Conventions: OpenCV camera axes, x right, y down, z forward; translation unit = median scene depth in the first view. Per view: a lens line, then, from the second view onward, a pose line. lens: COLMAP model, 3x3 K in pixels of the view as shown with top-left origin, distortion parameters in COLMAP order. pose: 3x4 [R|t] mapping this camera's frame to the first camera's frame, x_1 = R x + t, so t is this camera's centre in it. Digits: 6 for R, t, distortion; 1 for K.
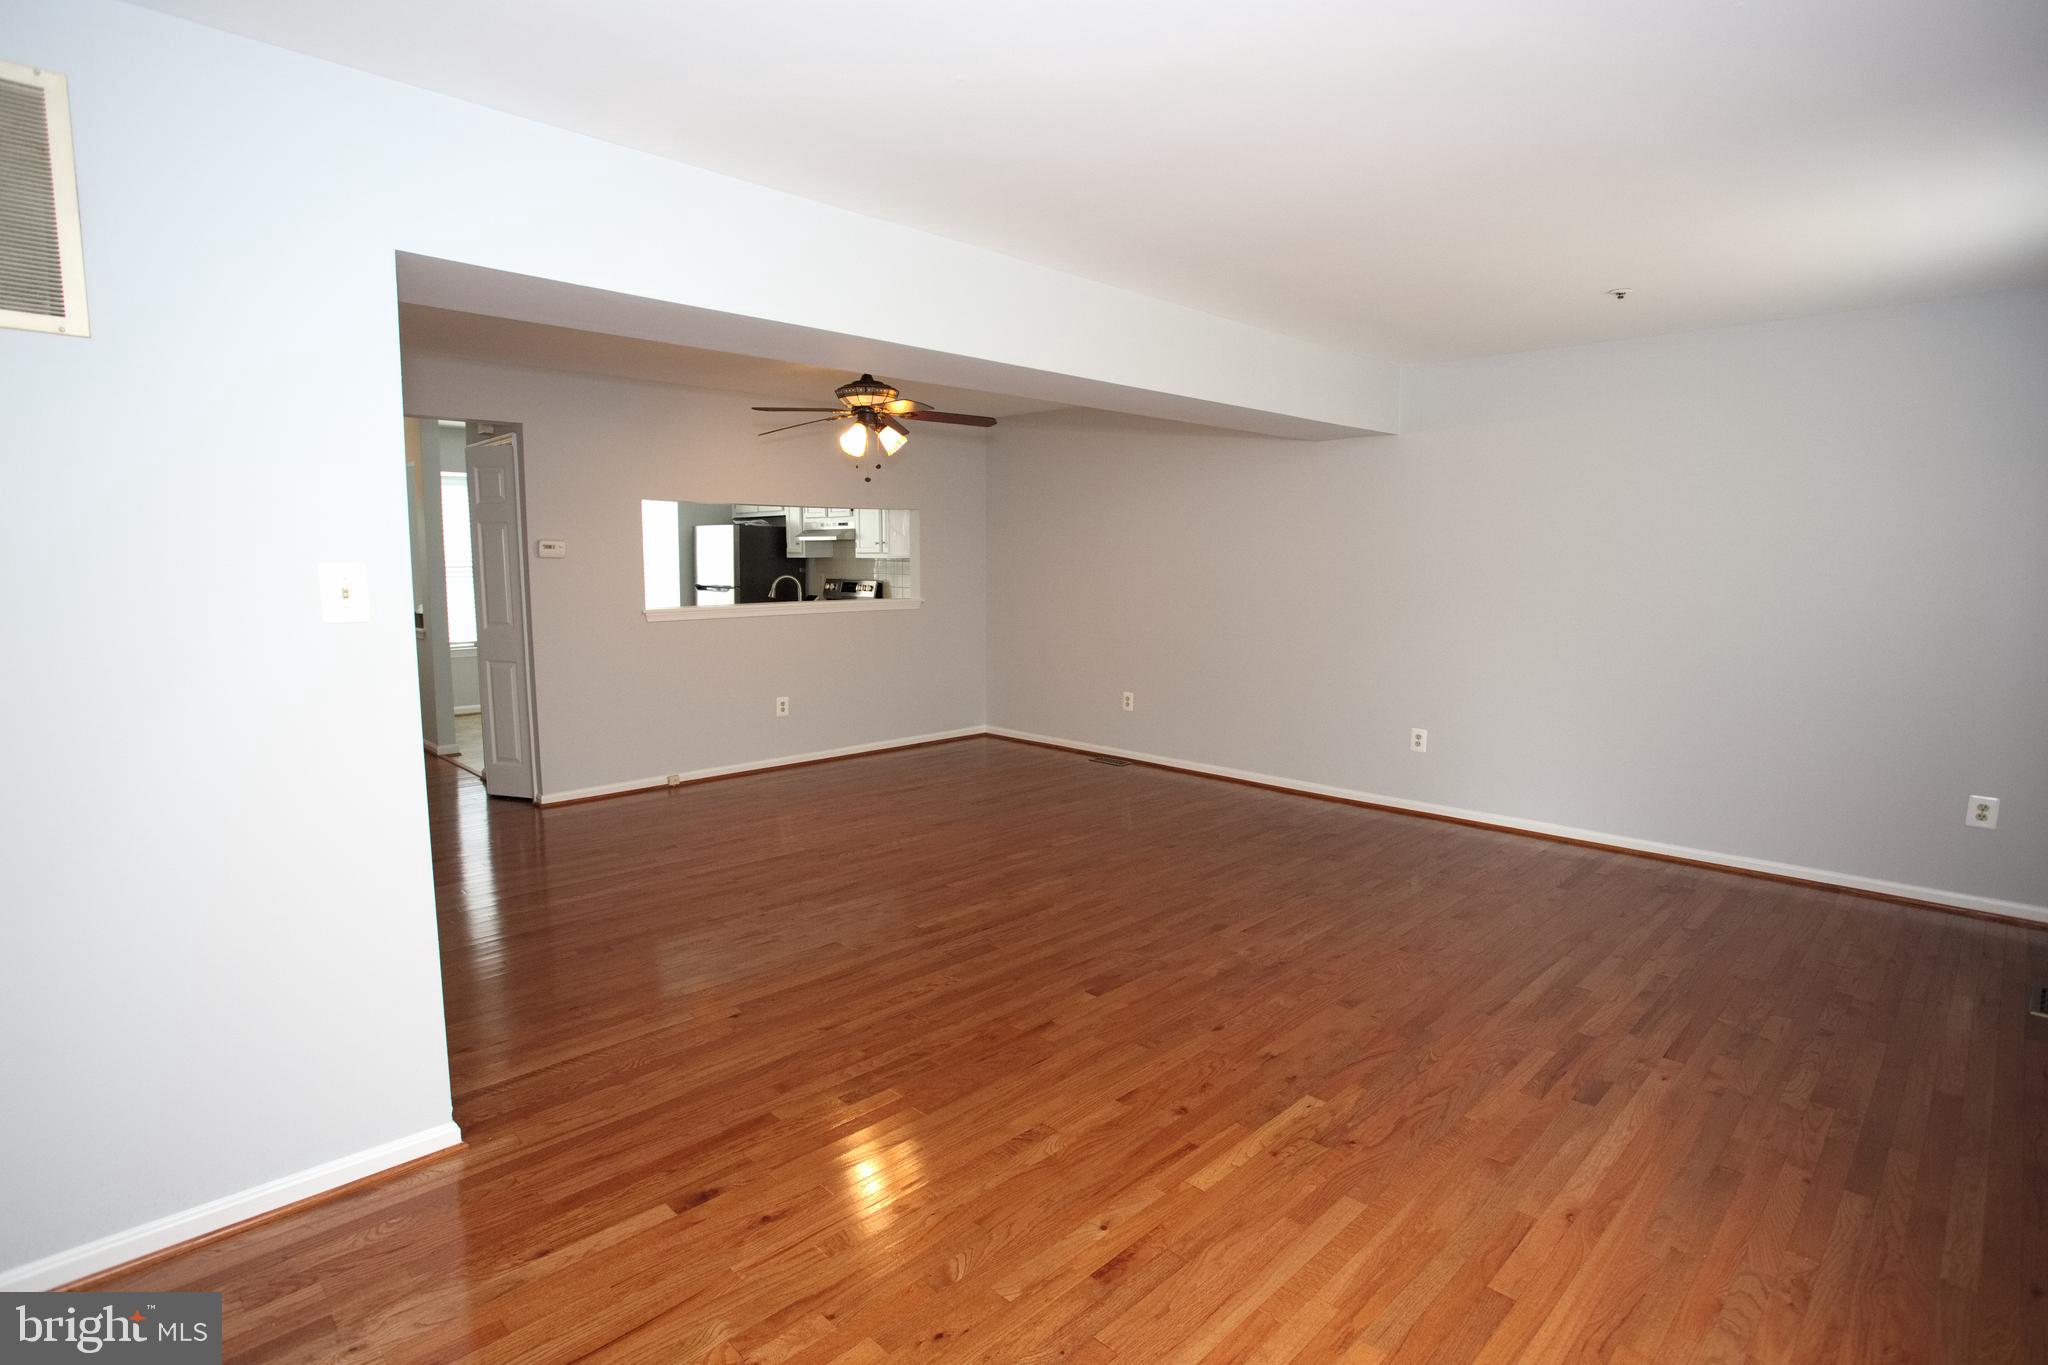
lens RADIAL K [[1057.7, 0, 1022.2], [0, 1057.7, 696.3], [0, 0, 1]] dist [-0.013679, 0.000040]
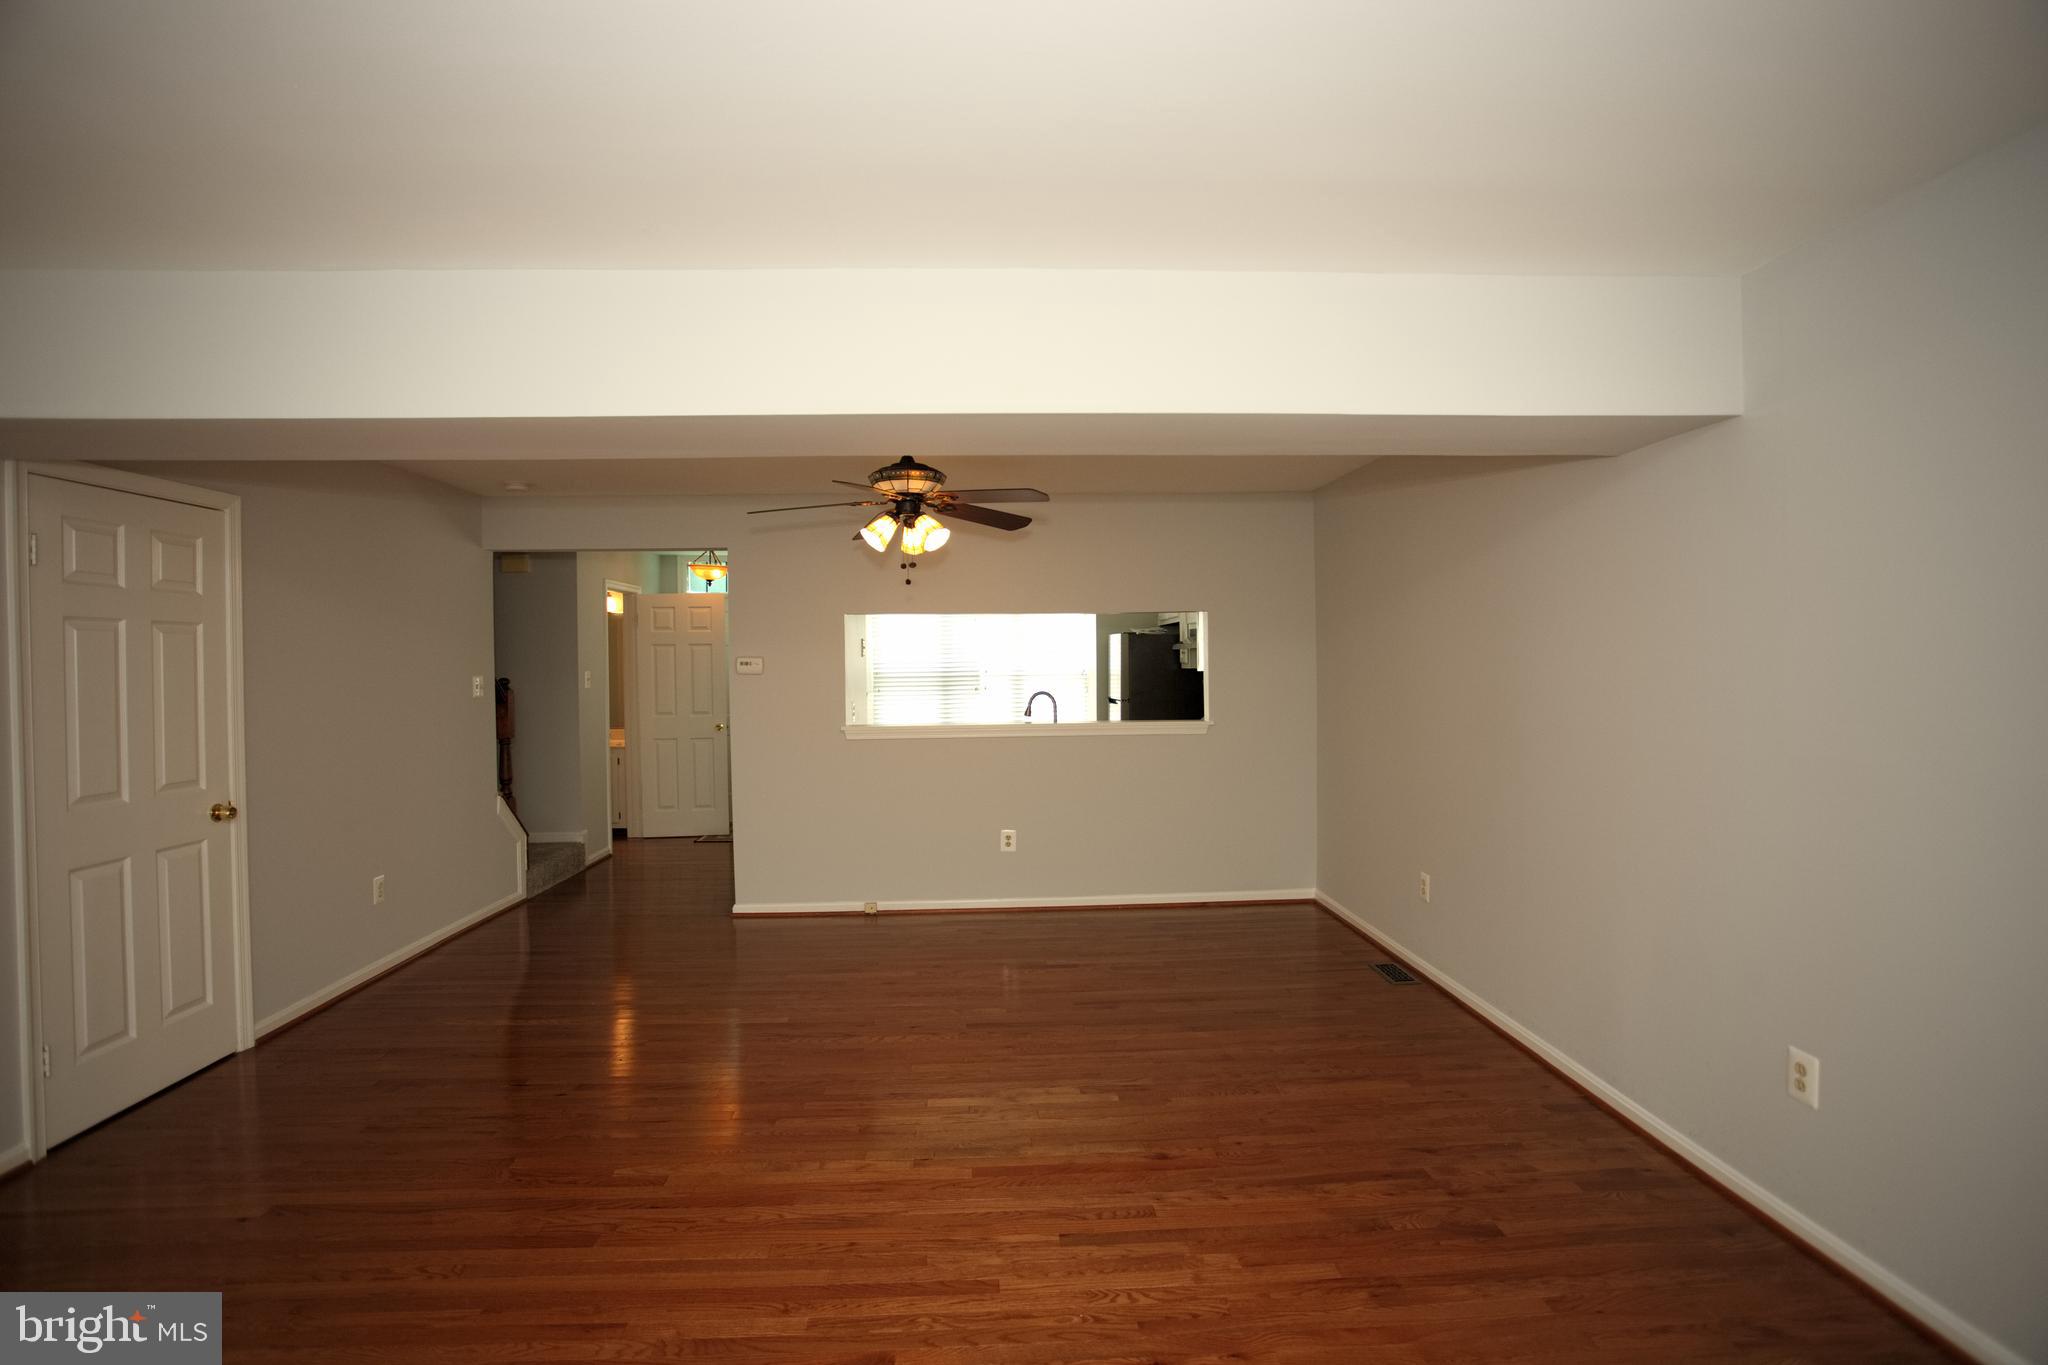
lens RADIAL K [[1006.4, 0, 1011.7], [0, 1006.4, 669.7], [0, 0, 1]] dist [-0.066344, 0.036585]
pose [[0.731879, -0.008381, -0.681383, 0.413672], [-0.076959, 0.992510, -0.094870, -0.062597], [0.677075, 0.121872, 0.725753, 0.458528]]
